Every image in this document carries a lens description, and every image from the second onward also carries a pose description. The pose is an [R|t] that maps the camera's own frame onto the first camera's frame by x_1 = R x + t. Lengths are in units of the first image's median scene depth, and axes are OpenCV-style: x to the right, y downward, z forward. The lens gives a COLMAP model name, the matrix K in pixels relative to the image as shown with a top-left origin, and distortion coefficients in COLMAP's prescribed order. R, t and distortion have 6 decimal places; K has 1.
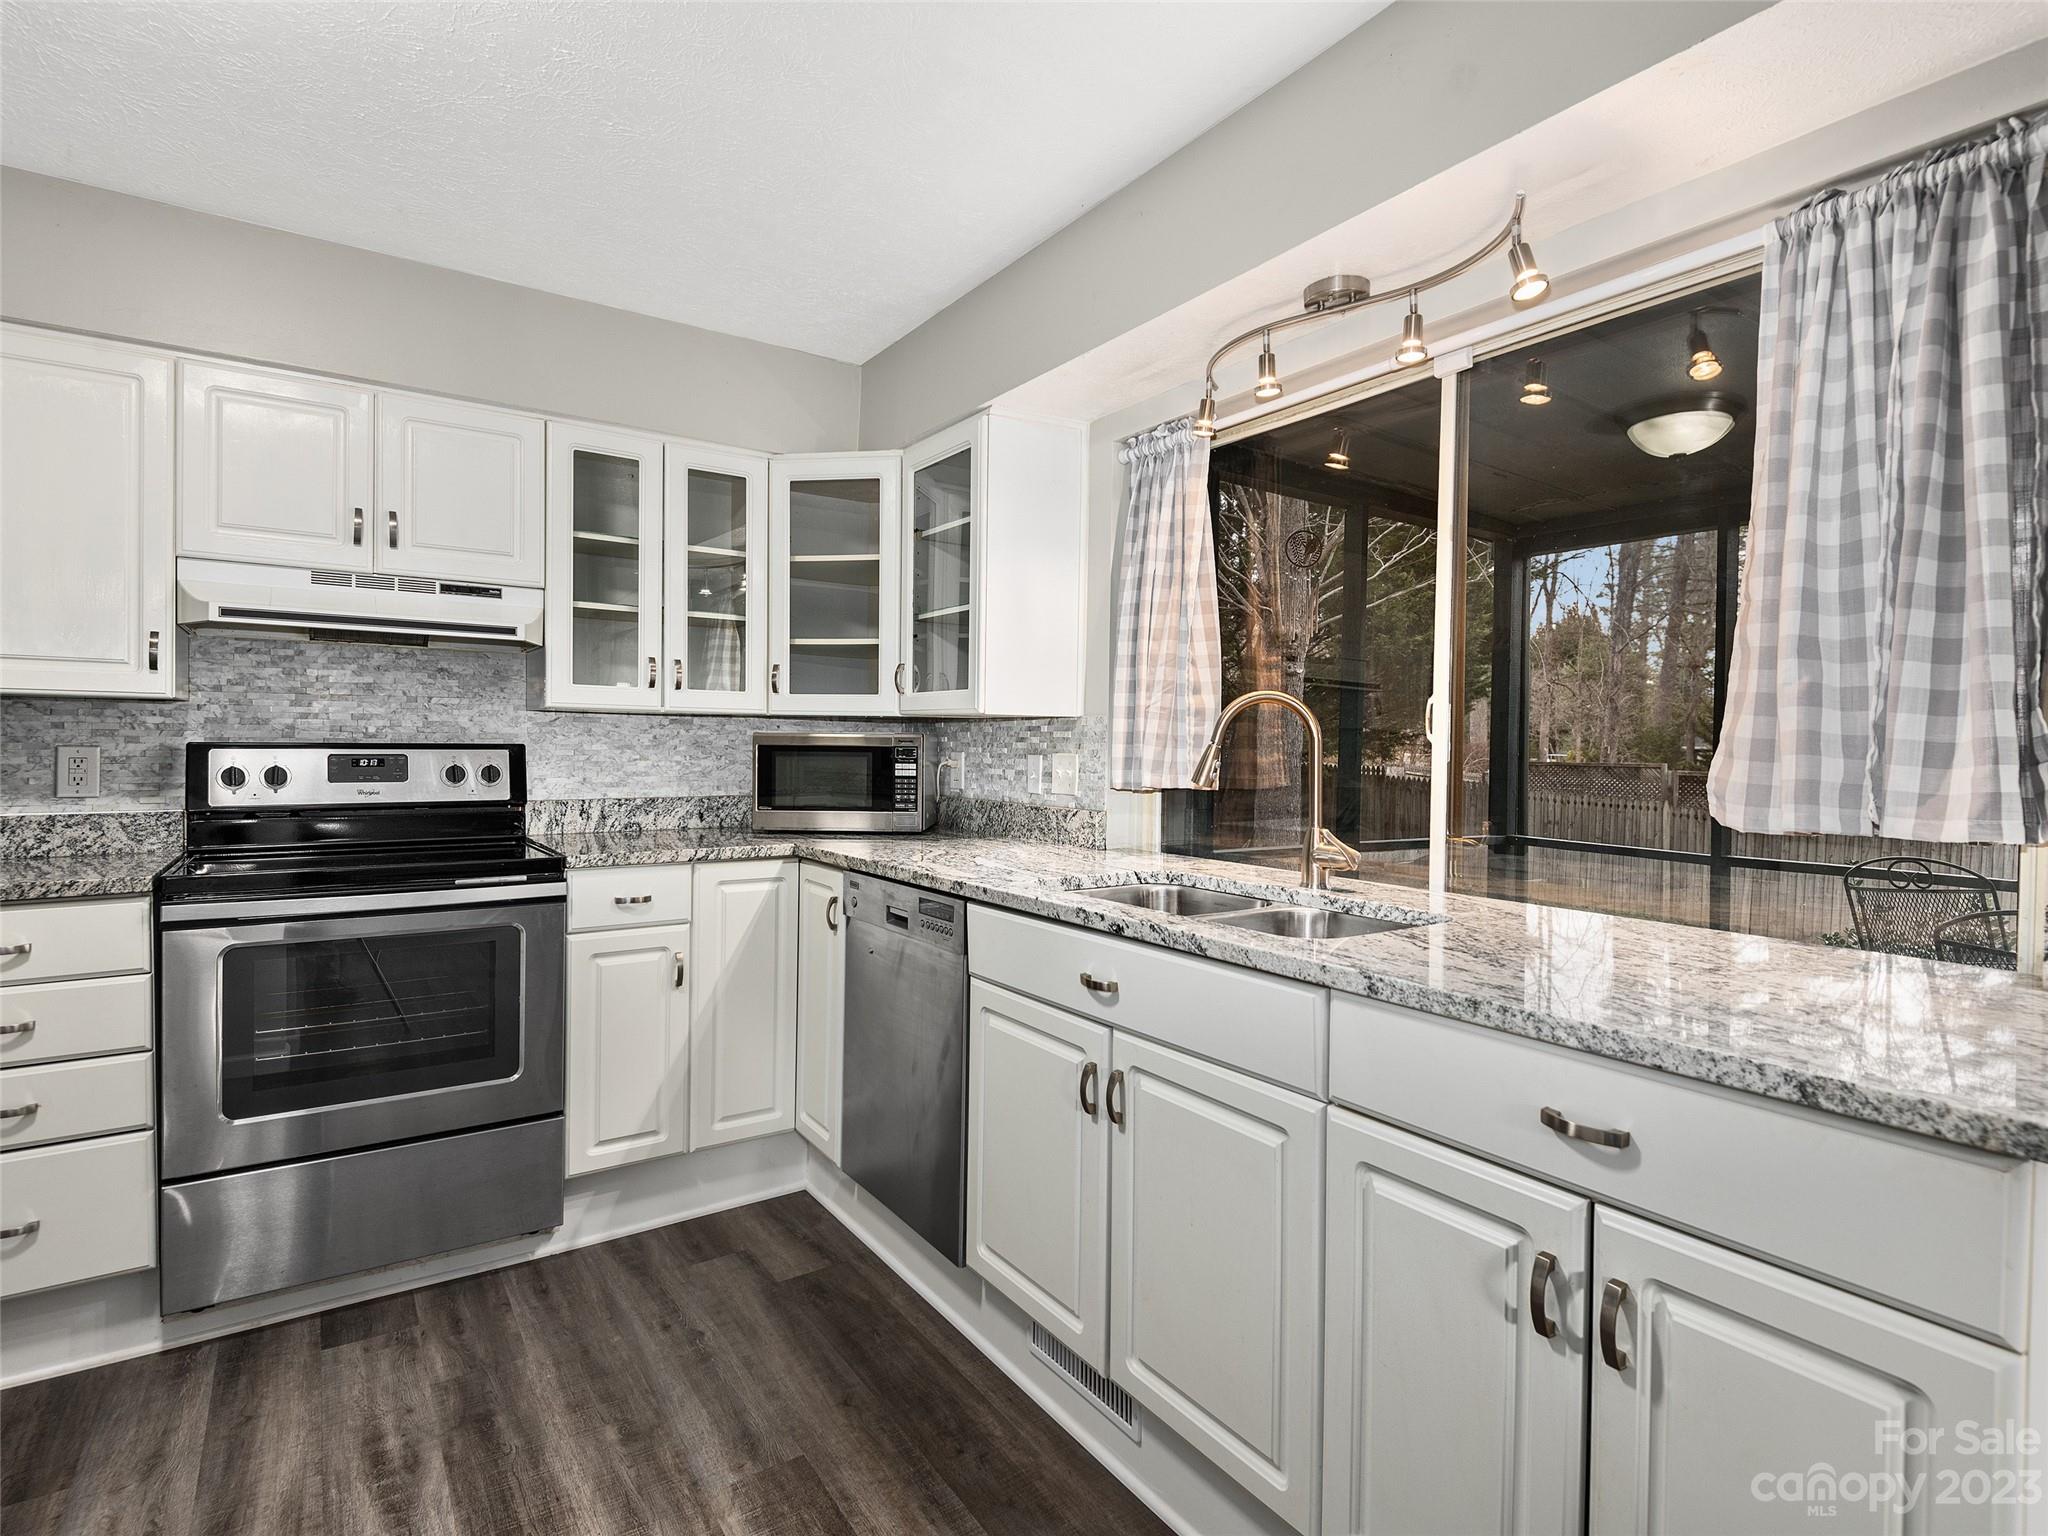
lens RADIAL K [[1046.4, 0, 1030.9], [0, 1046.4, 760.2], [0, 0, 1]] dist [0.038576, -0.026231]
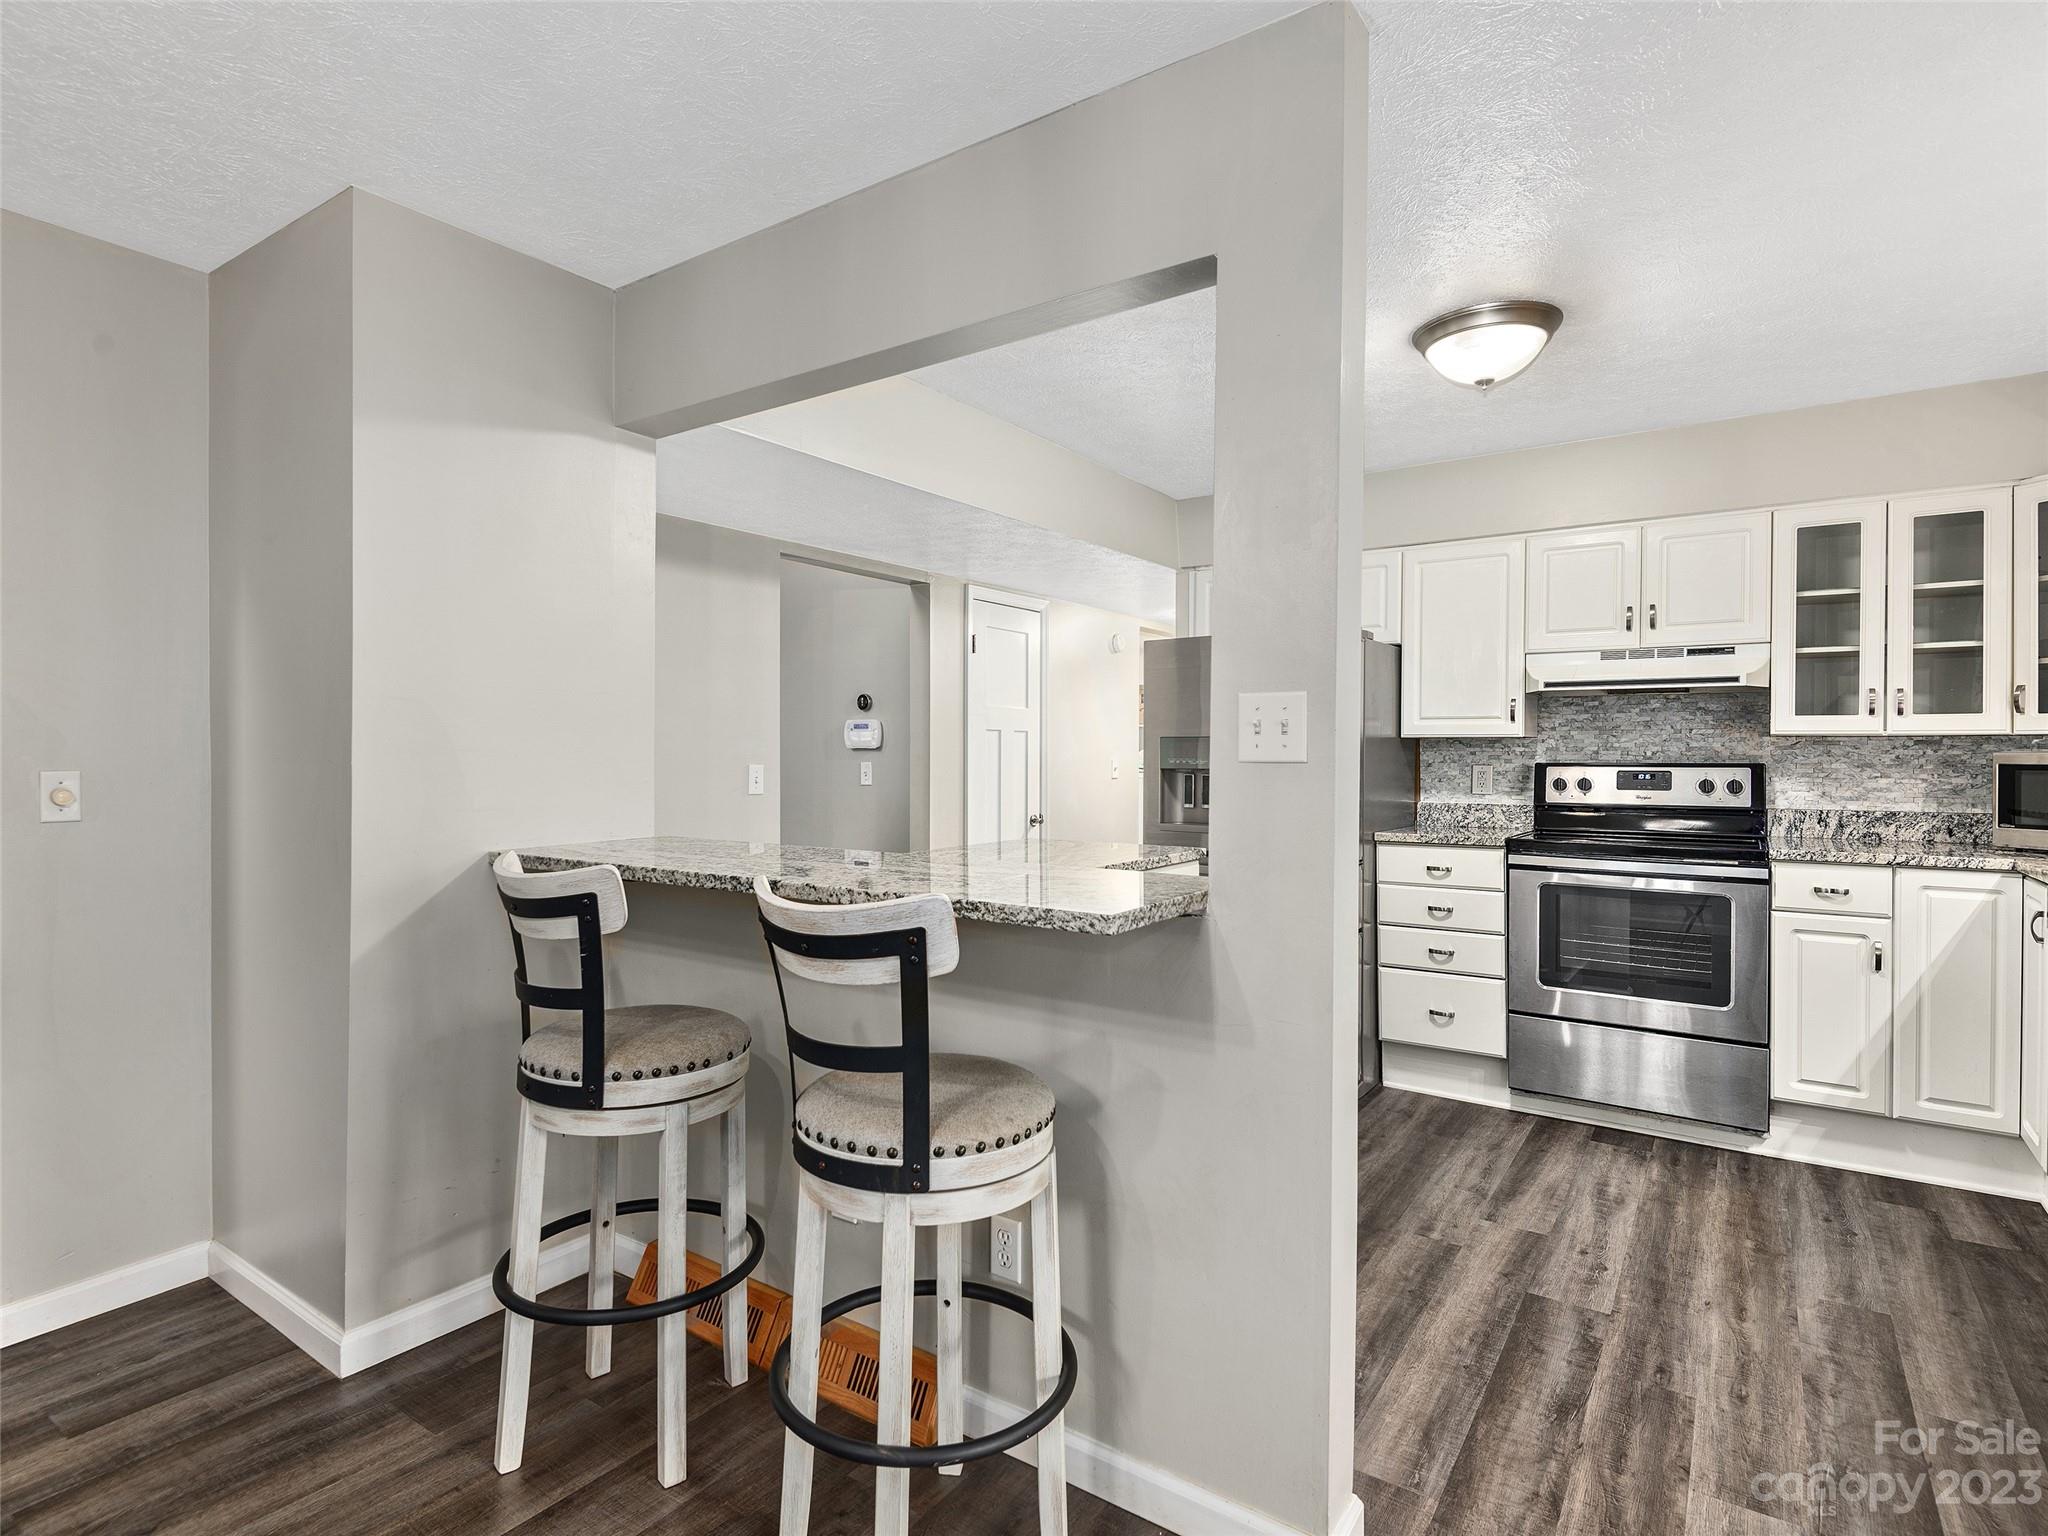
lens RADIAL K [[1046.4, 0, 1030.9], [0, 1046.4, 760.2], [0, 0, 1]] dist [0.038576, -0.026231]
pose [[0.372514, -0.002281, -0.928024, 0.413834], [-0.011684, 0.999906, -0.007148, -0.000077], [0.927953, 0.013506, 0.372453, -0.321560]]
